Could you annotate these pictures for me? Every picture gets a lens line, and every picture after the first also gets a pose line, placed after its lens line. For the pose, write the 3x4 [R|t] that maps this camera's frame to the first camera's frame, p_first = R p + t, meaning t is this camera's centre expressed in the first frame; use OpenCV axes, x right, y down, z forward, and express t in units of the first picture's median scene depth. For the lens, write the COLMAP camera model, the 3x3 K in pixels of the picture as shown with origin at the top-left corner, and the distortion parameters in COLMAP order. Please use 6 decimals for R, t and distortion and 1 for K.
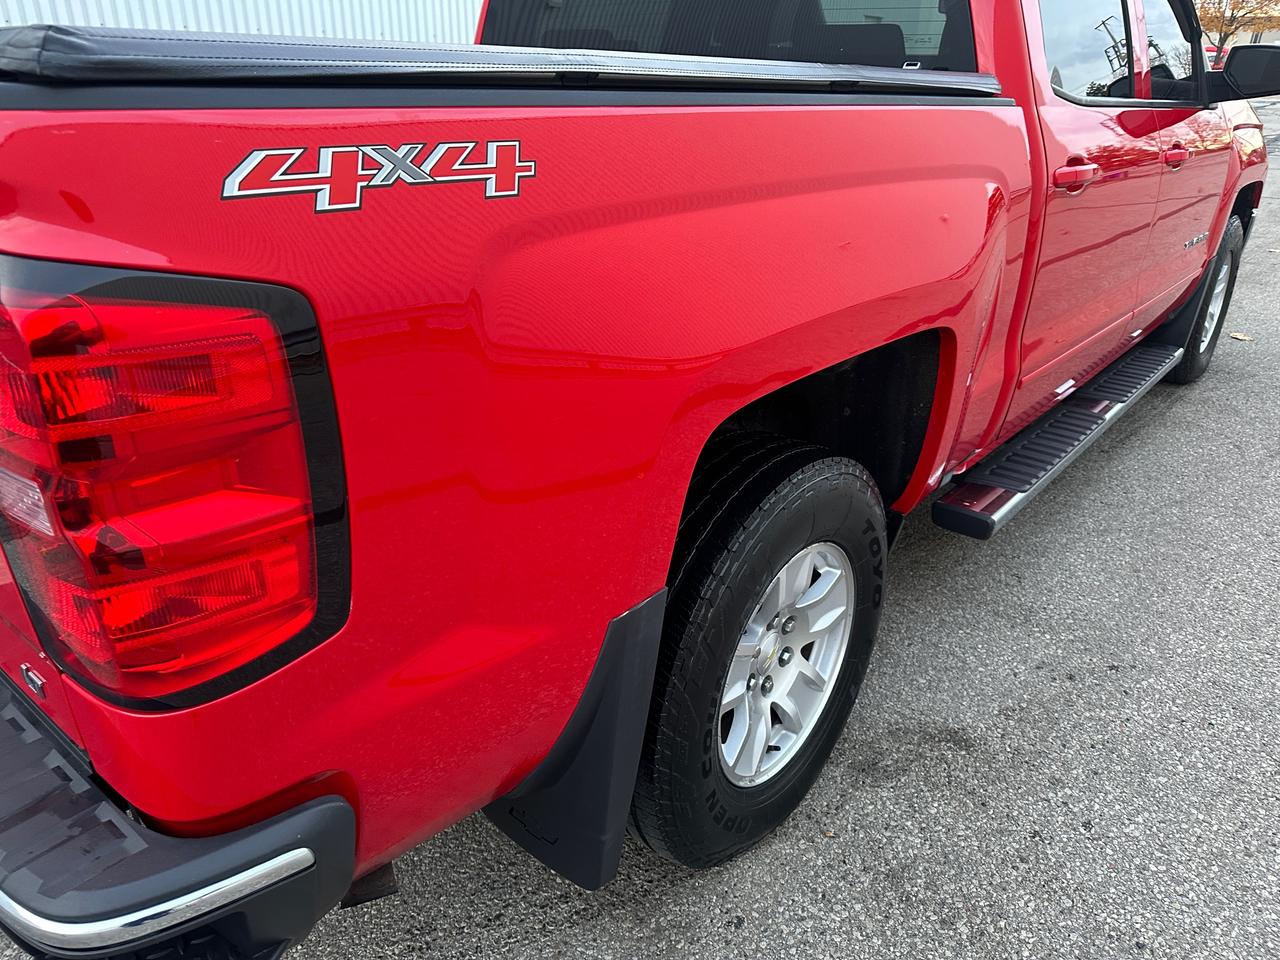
lens RADIAL K [[909.7, 0, 643.2], [0, 909.7, 474.1], [0, 0, 1]] dist [0.033645, -0.040066]
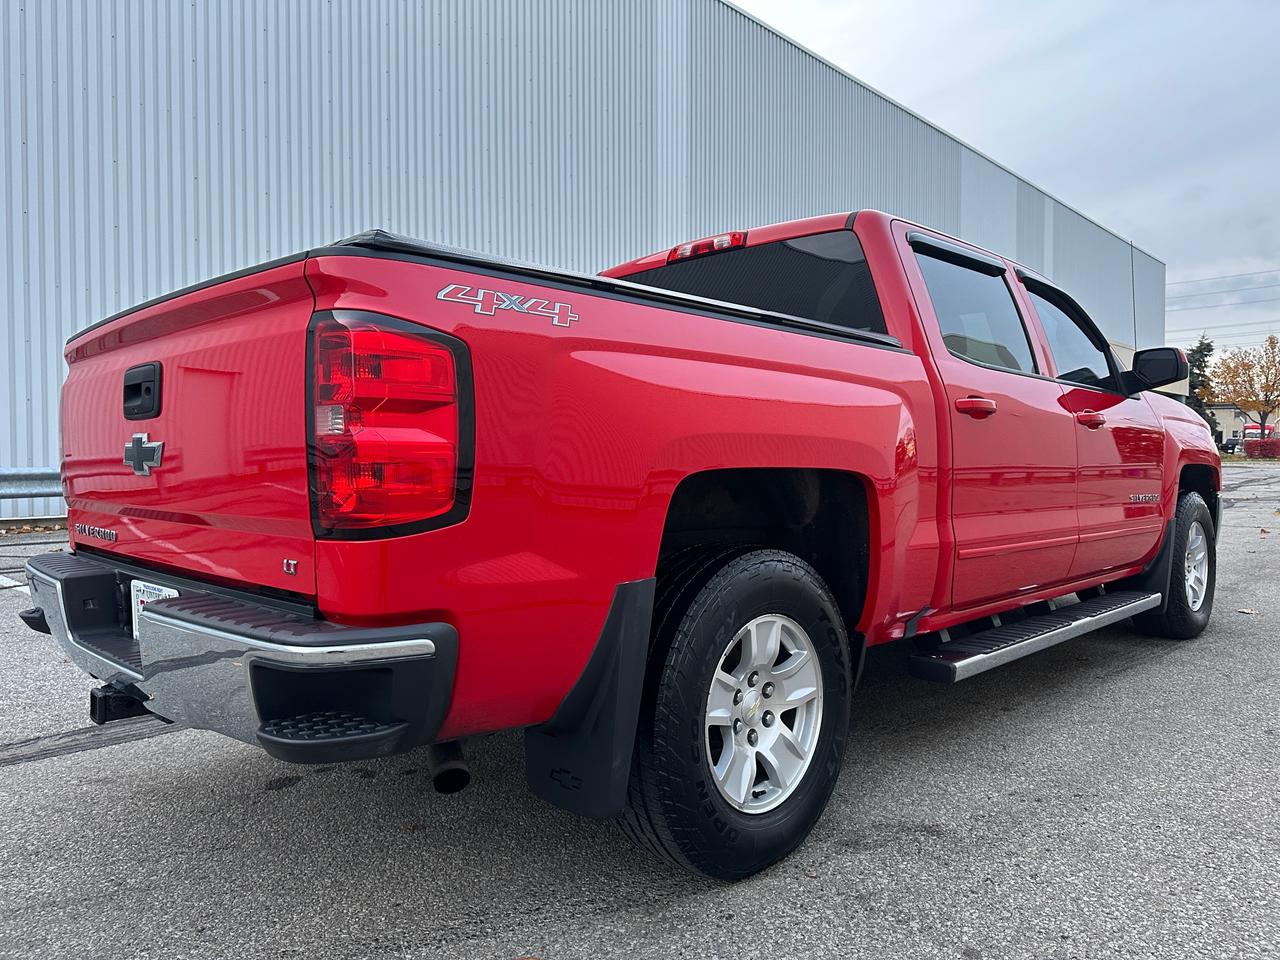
lens RADIAL K [[922.6, 0, 641.2], [0, 922.6, 469.0], [0, 0, 1]] dist [0.031749, -0.036564]
pose [[0.996072, -0.019289, -0.086416, 0.098439], [-0.017025, 0.916050, -0.400703, 0.410663], [0.086891, 0.400601, 0.912123, -0.366936]]
